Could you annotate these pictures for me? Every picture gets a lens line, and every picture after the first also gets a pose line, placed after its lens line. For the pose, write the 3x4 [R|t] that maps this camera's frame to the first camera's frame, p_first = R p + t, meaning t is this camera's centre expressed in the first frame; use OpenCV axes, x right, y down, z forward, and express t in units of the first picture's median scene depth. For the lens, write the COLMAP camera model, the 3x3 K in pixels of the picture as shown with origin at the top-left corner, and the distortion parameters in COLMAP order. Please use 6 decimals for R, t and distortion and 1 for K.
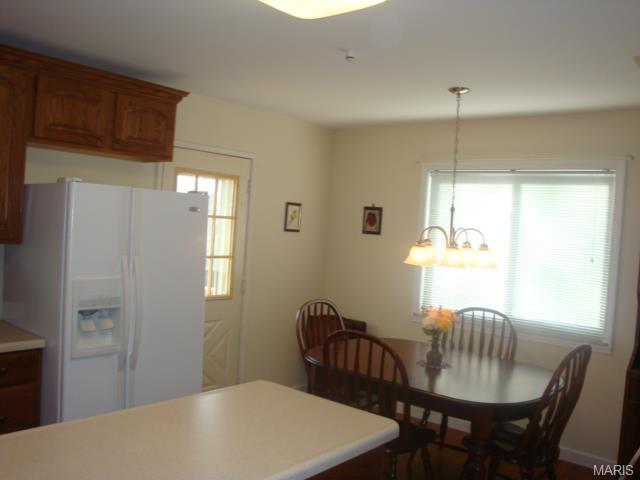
lens RADIAL K [[617.8, 0, 316.0], [0, 617.8, 243.1], [0, 0, 1]] dist [-0.052492, 0.000000]
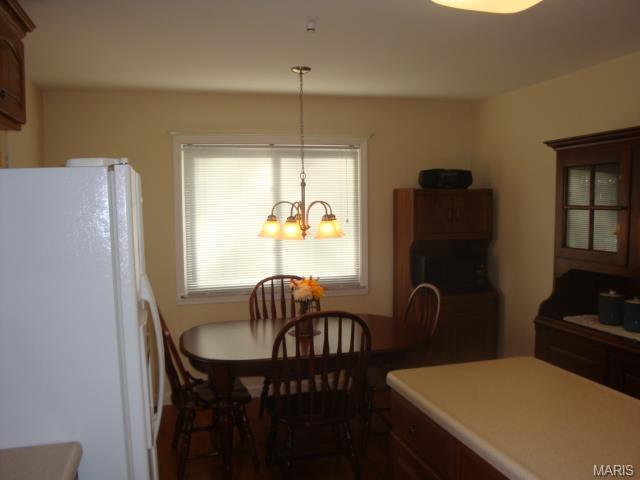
lens RADIAL K [[617.8, 0, 319.0], [0, 617.8, 239.2], [0, 0, 1]] dist [-0.052492, 0.000000]
pose [[0.570816, -0.117326, 0.812653, -0.577288], [0.078405, 0.993004, 0.088291, -0.048318], [-0.817326, 0.013318, 0.576021, 0.344542]]
